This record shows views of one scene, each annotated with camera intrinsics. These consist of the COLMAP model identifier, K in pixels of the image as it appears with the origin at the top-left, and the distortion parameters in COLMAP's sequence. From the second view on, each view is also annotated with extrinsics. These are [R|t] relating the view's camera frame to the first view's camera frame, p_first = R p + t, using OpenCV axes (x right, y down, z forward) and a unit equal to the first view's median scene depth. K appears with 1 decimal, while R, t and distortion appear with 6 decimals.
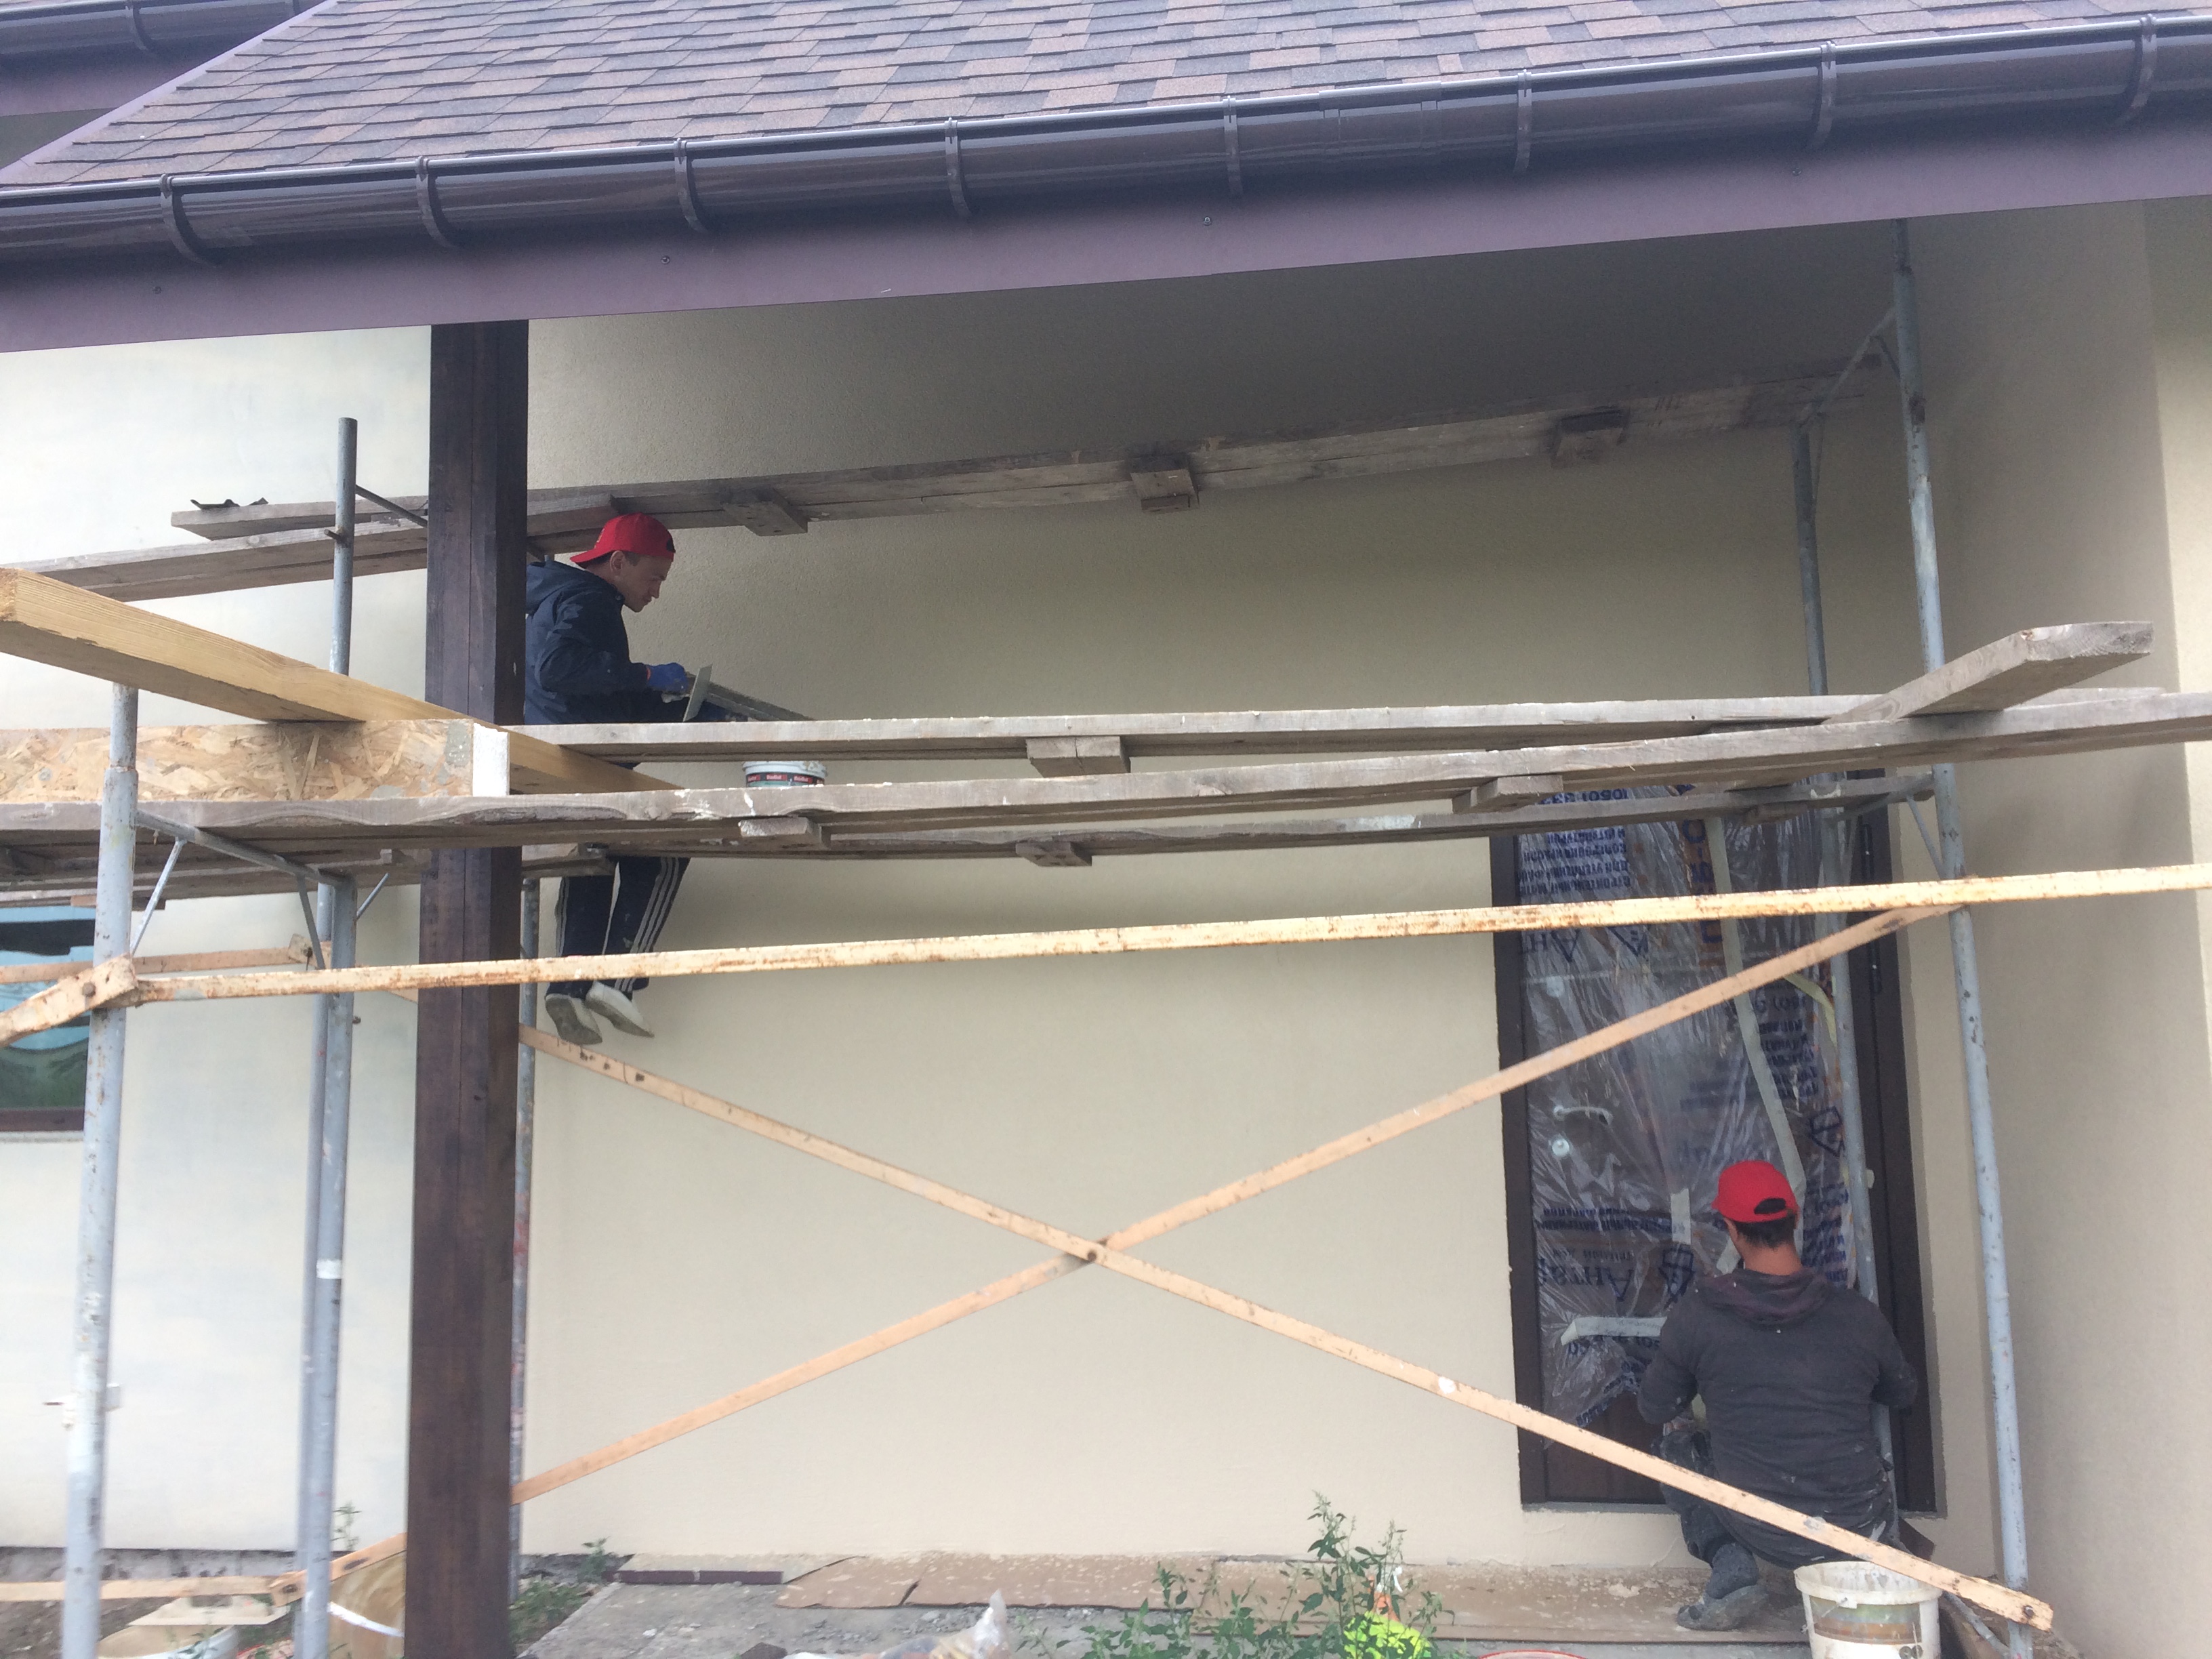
lens RADIAL K [[1848.8, 0, 1104.4], [0, 1848.8, 815.7], [0, 0, 1]] dist [0.058497, -0.083412]
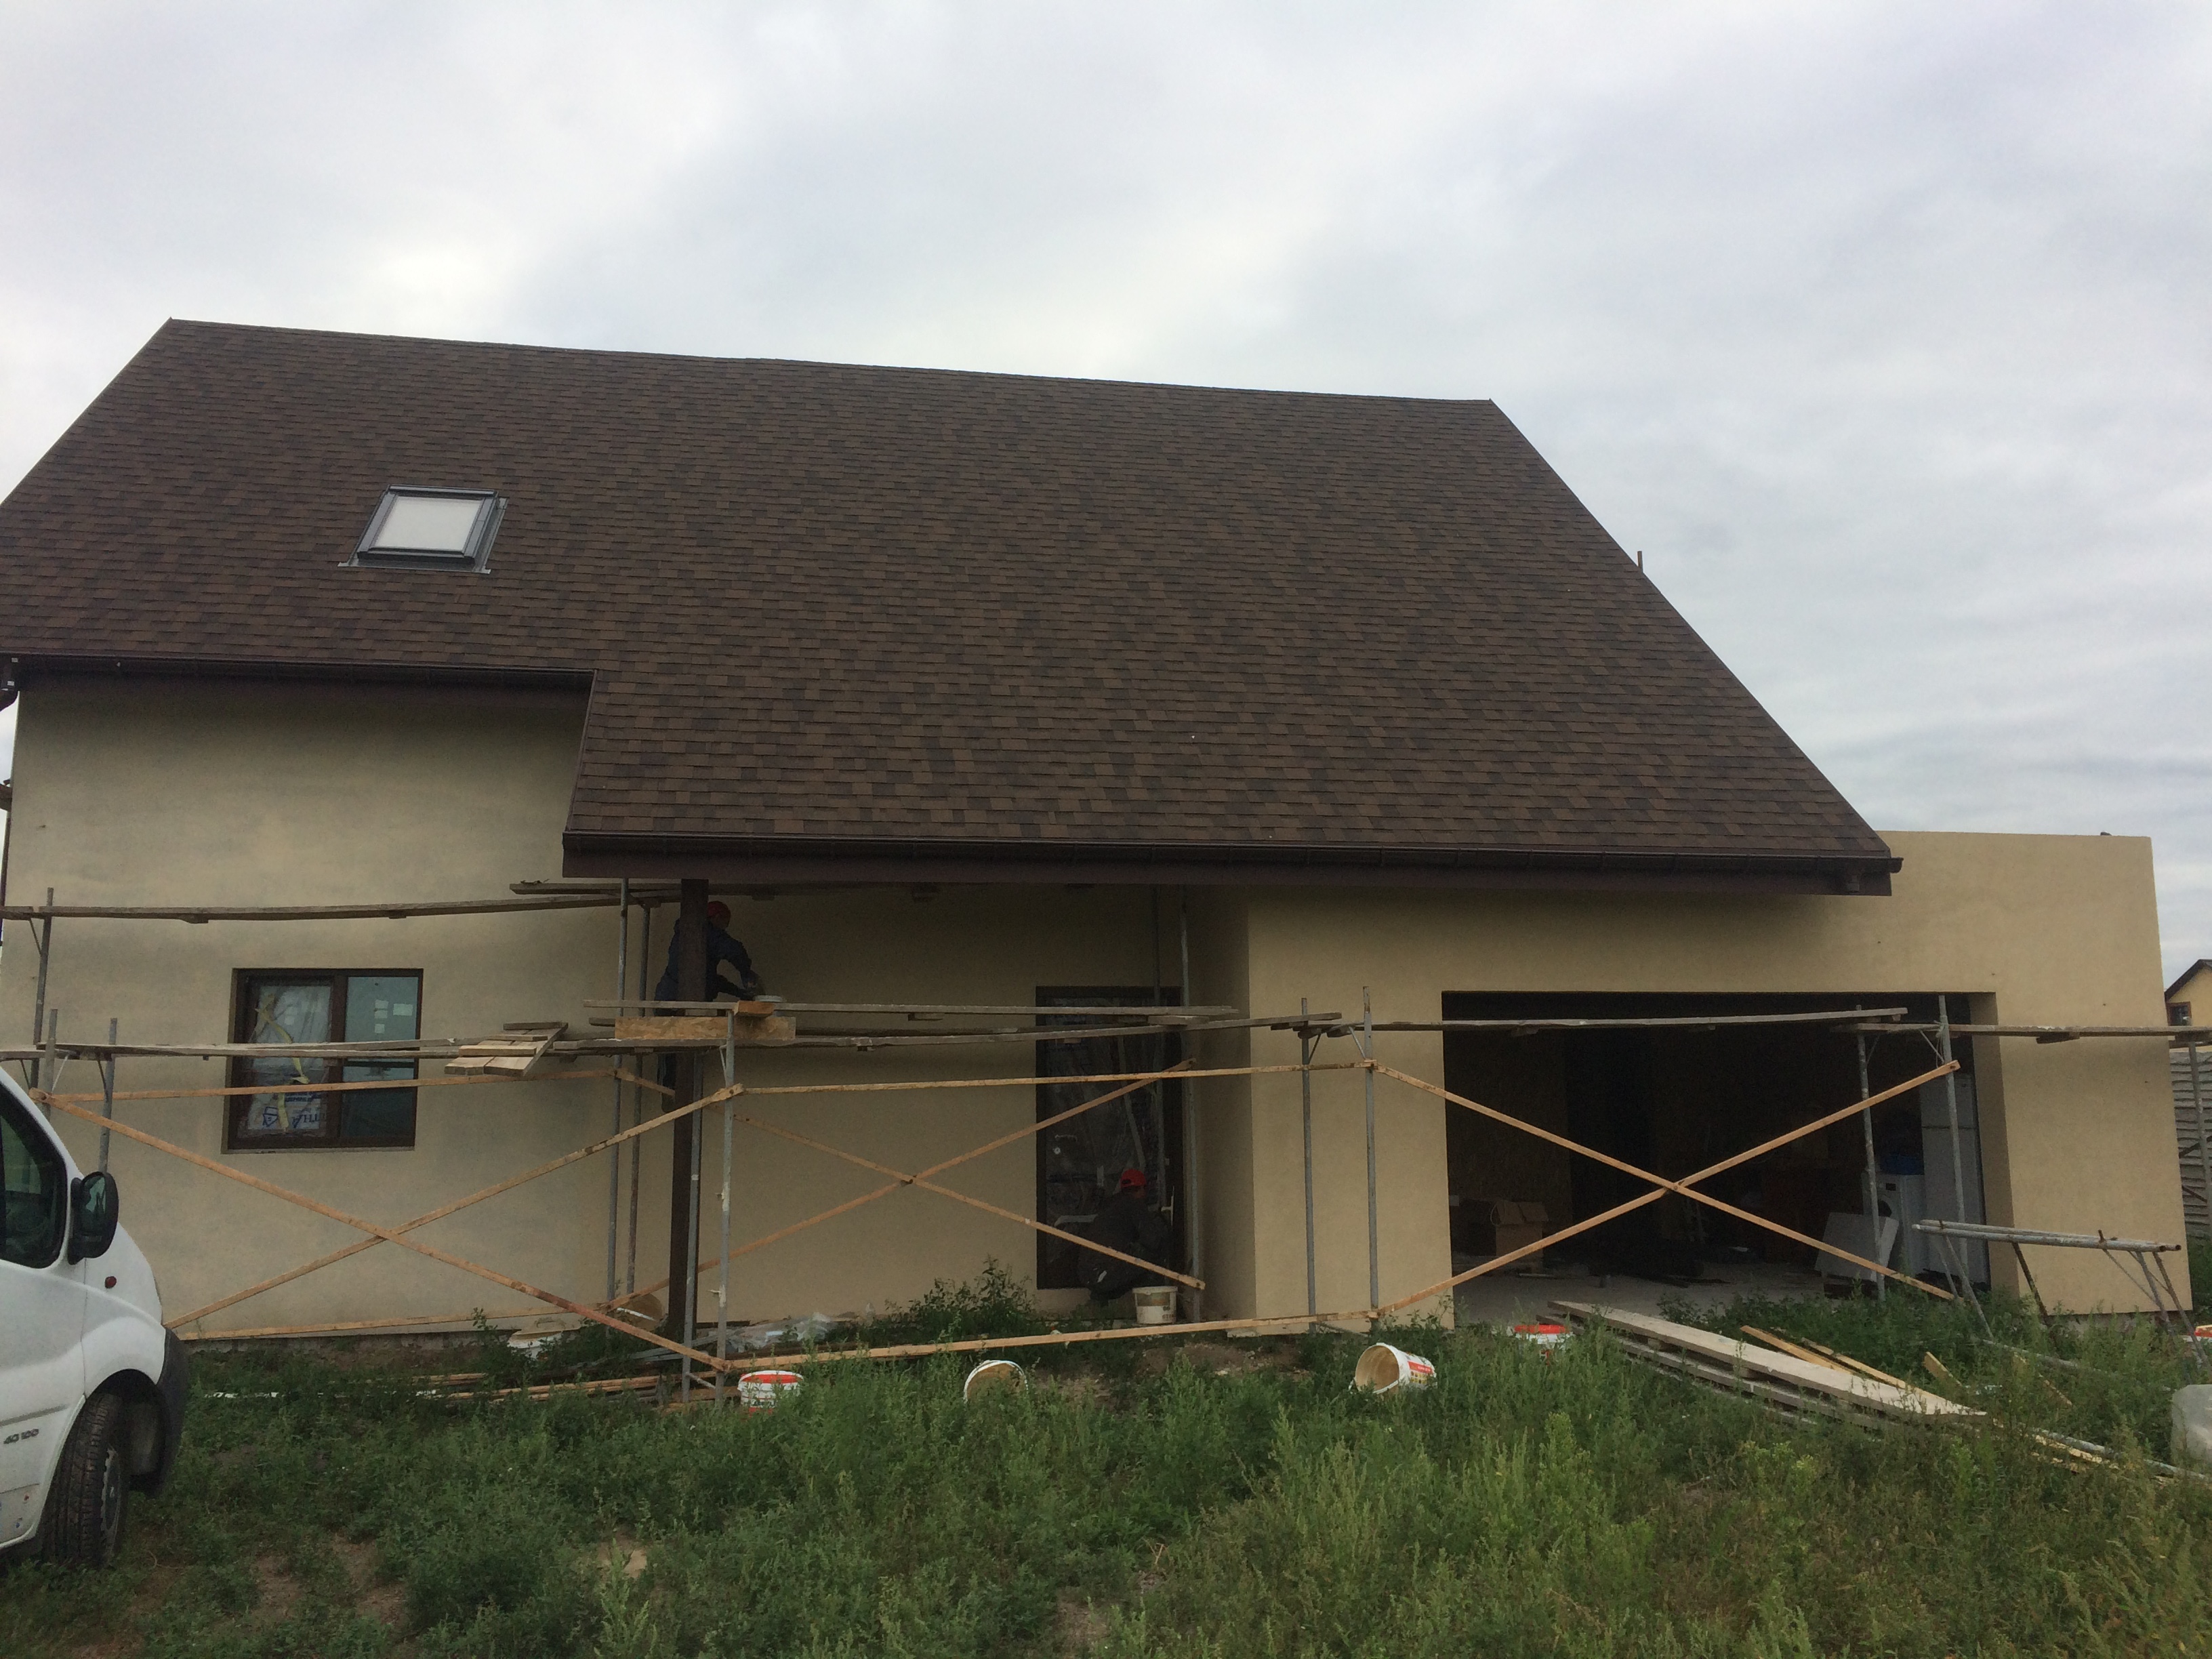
lens RADIAL K [[1848.8, 0, 1112.6], [0, 1848.8, 825.2], [0, 0, 1]] dist [0.058497, -0.083412]
pose [[0.951236, 0.054185, 0.303667, -0.503398], [-0.042427, 0.998077, -0.045191, -0.165821], [-0.305532, 0.030104, 0.951706, -1.535032]]
